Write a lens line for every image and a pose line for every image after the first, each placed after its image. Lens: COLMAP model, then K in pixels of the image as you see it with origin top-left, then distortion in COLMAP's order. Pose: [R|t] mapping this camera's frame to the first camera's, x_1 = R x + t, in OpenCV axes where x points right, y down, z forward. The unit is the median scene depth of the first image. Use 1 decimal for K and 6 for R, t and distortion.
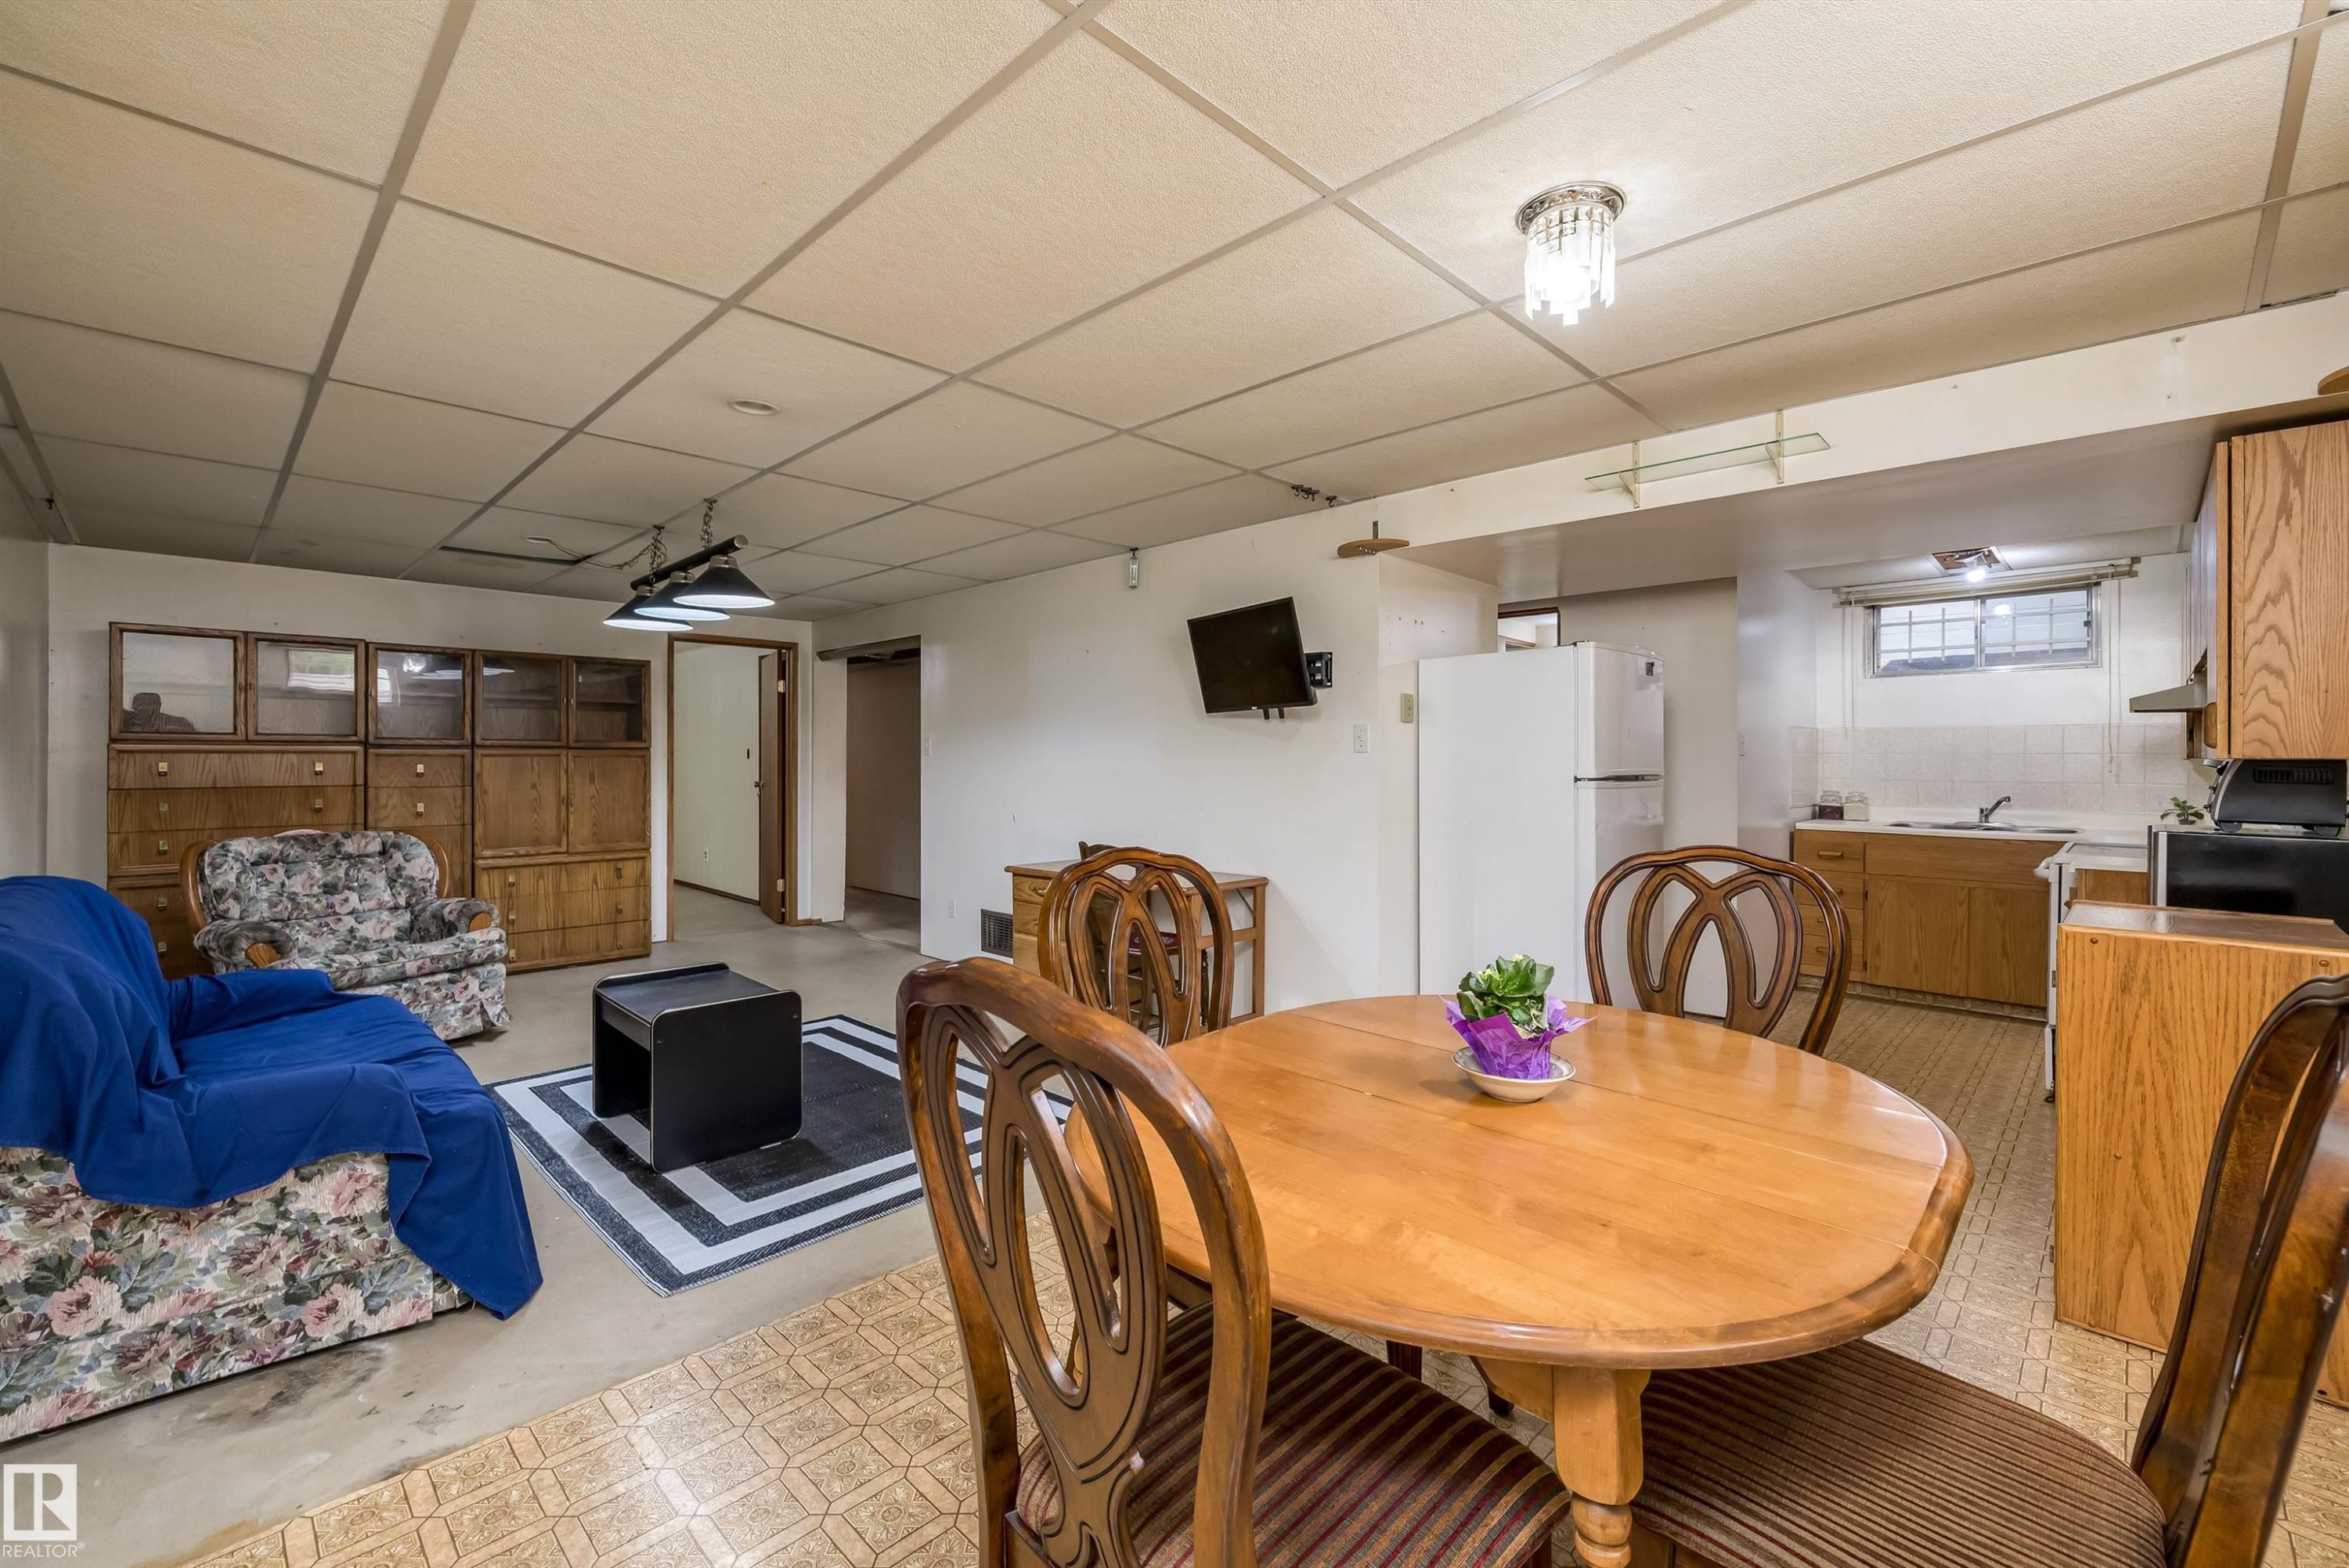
lens RADIAL K [[980.1, 0, 1164.8], [0, 980.1, 764.1], [0, 0, 1]] dist [-0.001086, 0.000240]
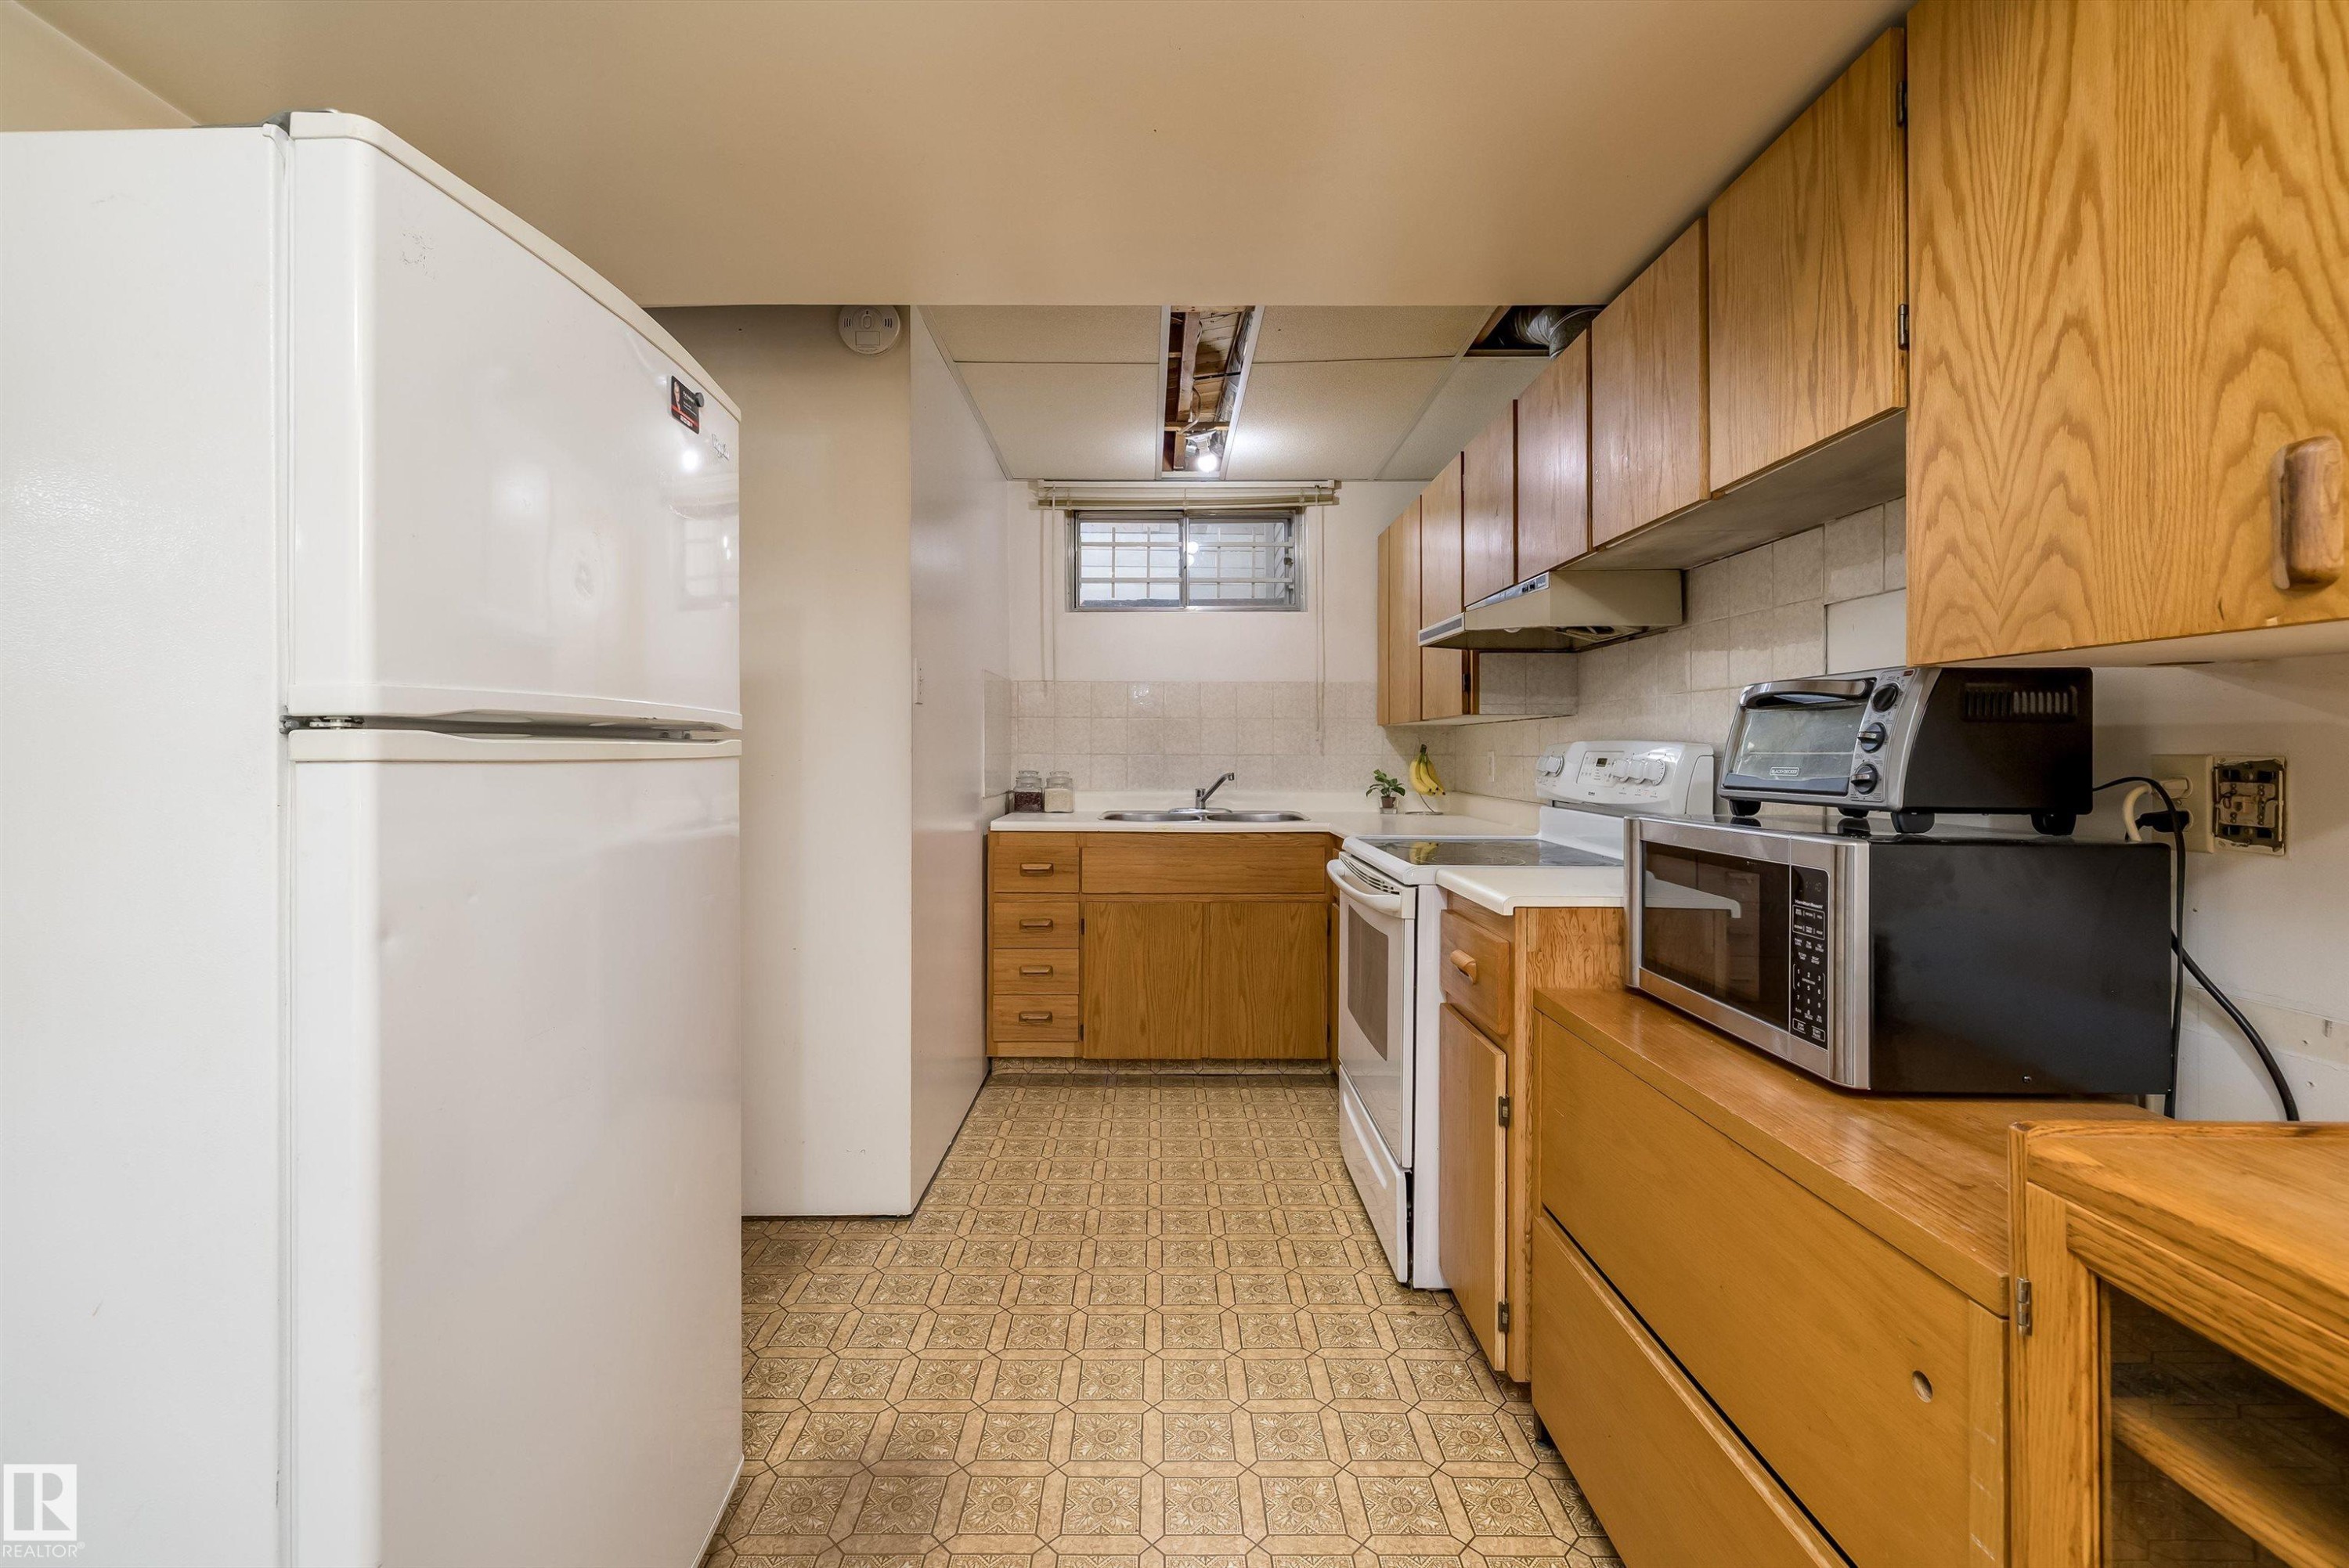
lens RADIAL K [[980.1, 0, 1164.8], [0, 980.1, 764.1], [0, 0, 1]] dist [-0.001086, 0.000240]
pose [[0.711389, -0.007848, 0.702754, 0.289037], [0.003957, 0.999967, 0.007162, 0.020152], [-0.702787, -0.002314, 0.711397, 0.486012]]
